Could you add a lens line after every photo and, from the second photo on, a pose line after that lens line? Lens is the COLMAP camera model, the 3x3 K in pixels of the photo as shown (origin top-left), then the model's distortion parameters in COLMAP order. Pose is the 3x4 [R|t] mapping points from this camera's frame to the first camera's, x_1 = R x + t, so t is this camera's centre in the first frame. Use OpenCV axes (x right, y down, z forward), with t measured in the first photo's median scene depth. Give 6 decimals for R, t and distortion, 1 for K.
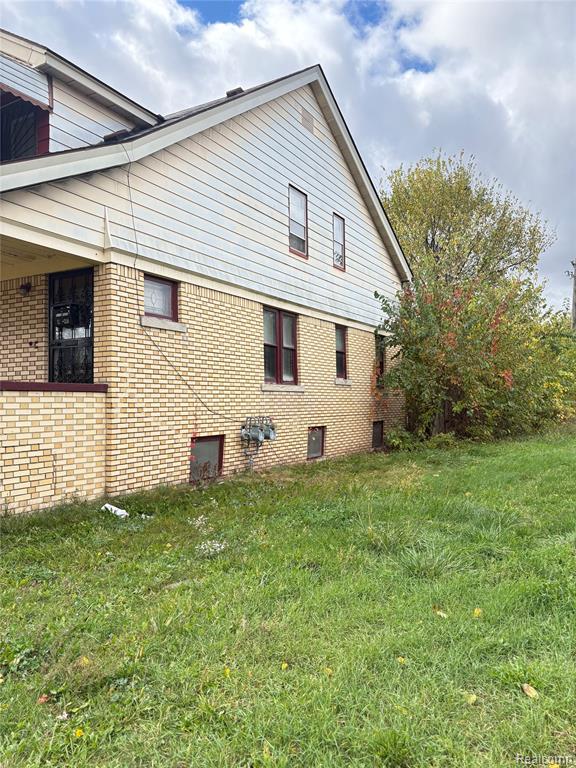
lens RADIAL K [[576.7, 0, 288.6], [0, 576.7, 387.4], [0, 0, 1]] dist [0.051538, -0.061138]
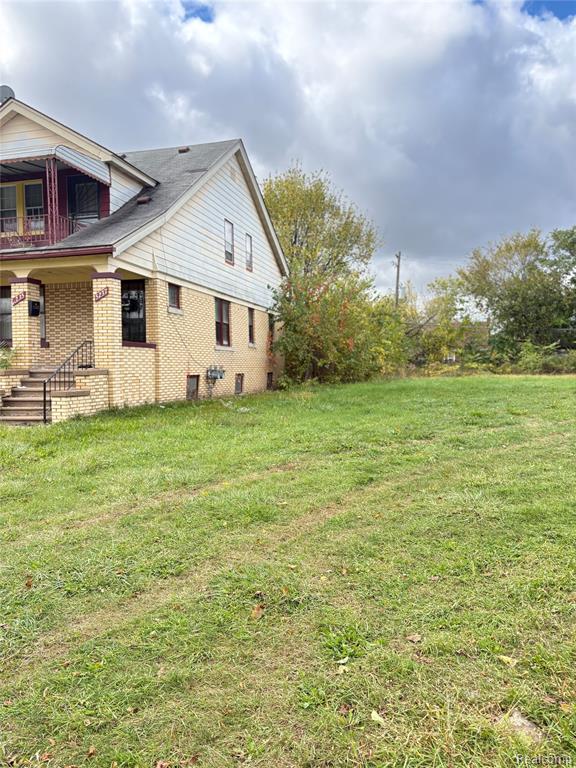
lens RADIAL K [[576.6, 0, 288.3], [0, 576.6, 393.2], [0, 0, 1]] dist [0.075885, -0.187706]
pose [[0.965370, -0.010078, 0.260690, -0.249456], [-0.007651, 0.997730, 0.066902, 0.016100], [-0.260773, -0.066580, 0.963102, -0.598873]]
